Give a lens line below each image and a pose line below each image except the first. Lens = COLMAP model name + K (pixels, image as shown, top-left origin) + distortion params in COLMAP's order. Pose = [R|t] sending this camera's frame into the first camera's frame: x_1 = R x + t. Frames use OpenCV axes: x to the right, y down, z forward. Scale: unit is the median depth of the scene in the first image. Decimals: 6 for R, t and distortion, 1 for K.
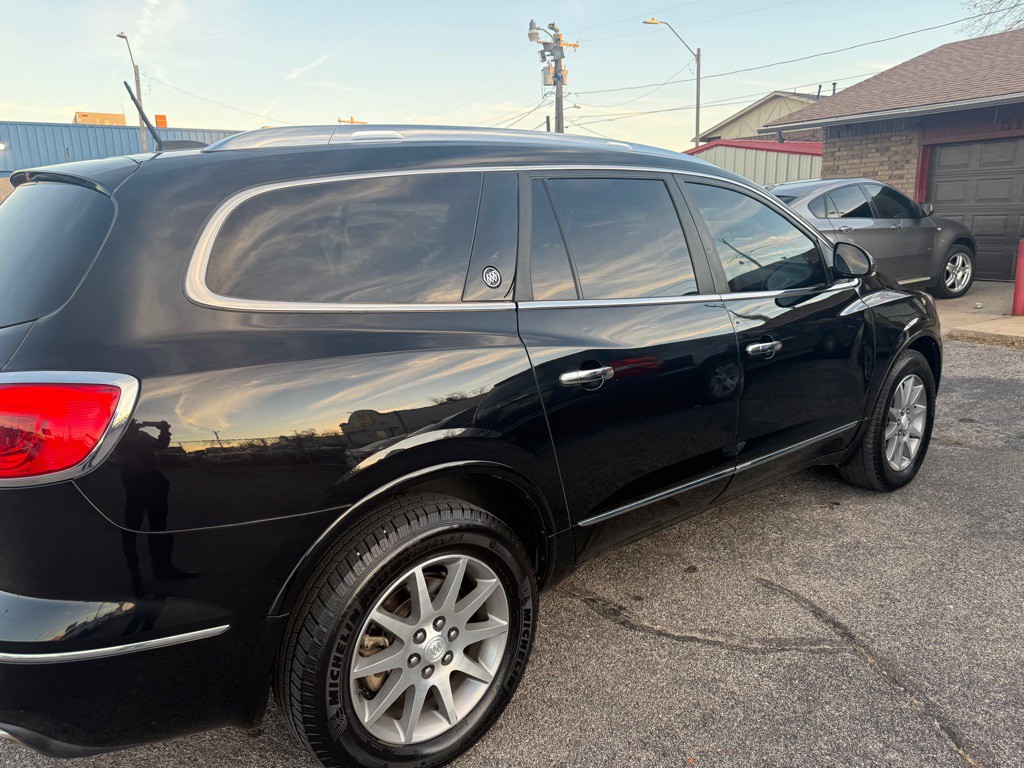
lens RADIAL K [[723.8, 0, 510.6], [0, 723.8, 390.1], [0, 0, 1]] dist [0.031134, -0.038236]
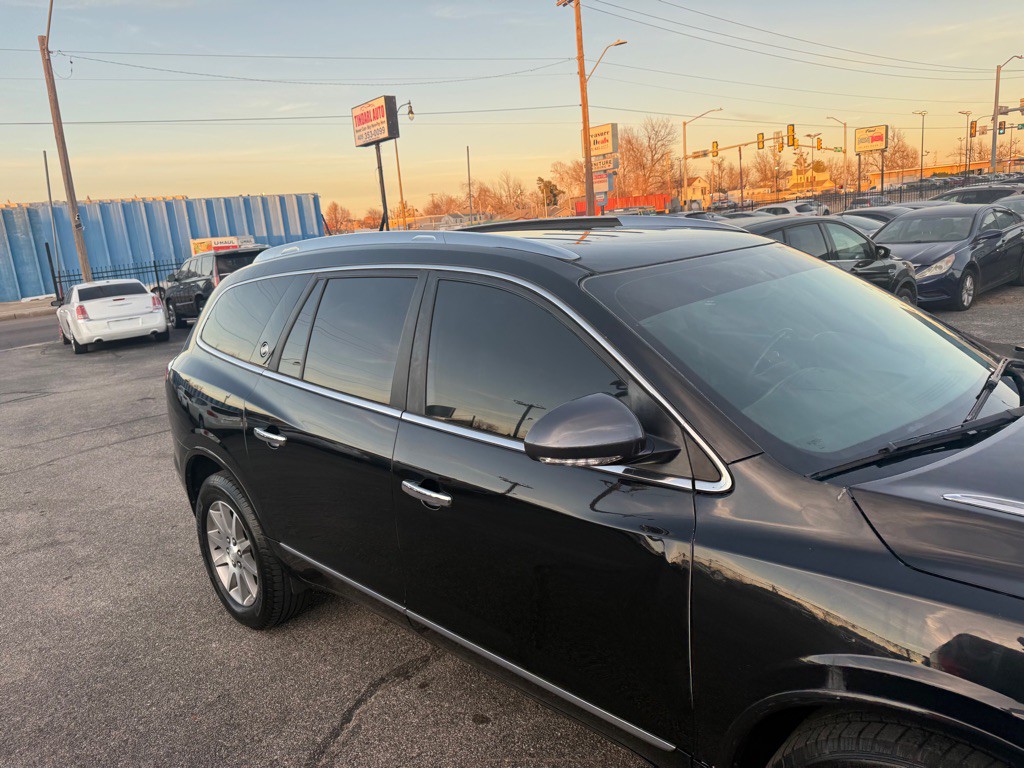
lens RADIAL K [[723.8, 0, 515.9], [0, 723.8, 389.1], [0, 0, 1]] dist [0.031134, -0.038236]
pose [[0.107044, 0.238255, -0.965285, 0.804979], [-0.146561, 0.964039, 0.221695, -0.262361], [0.983393, 0.117742, 0.138113, 0.716159]]
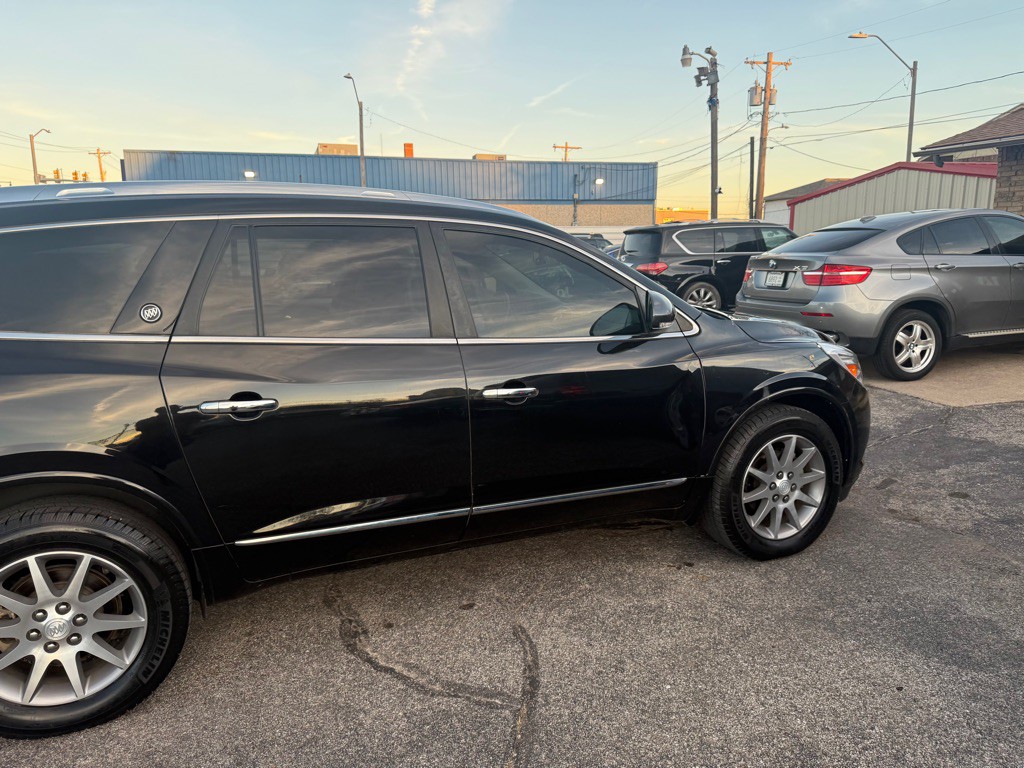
lens RADIAL K [[723.8, 0, 519.4], [0, 723.8, 388.5], [0, 0, 1]] dist [0.031134, -0.038236]
pose [[0.958680, 0.072140, -0.275189, 0.468714], [-0.080282, 0.996602, -0.018425, -0.034645], [0.272925, 0.039756, 0.961214, 0.032763]]
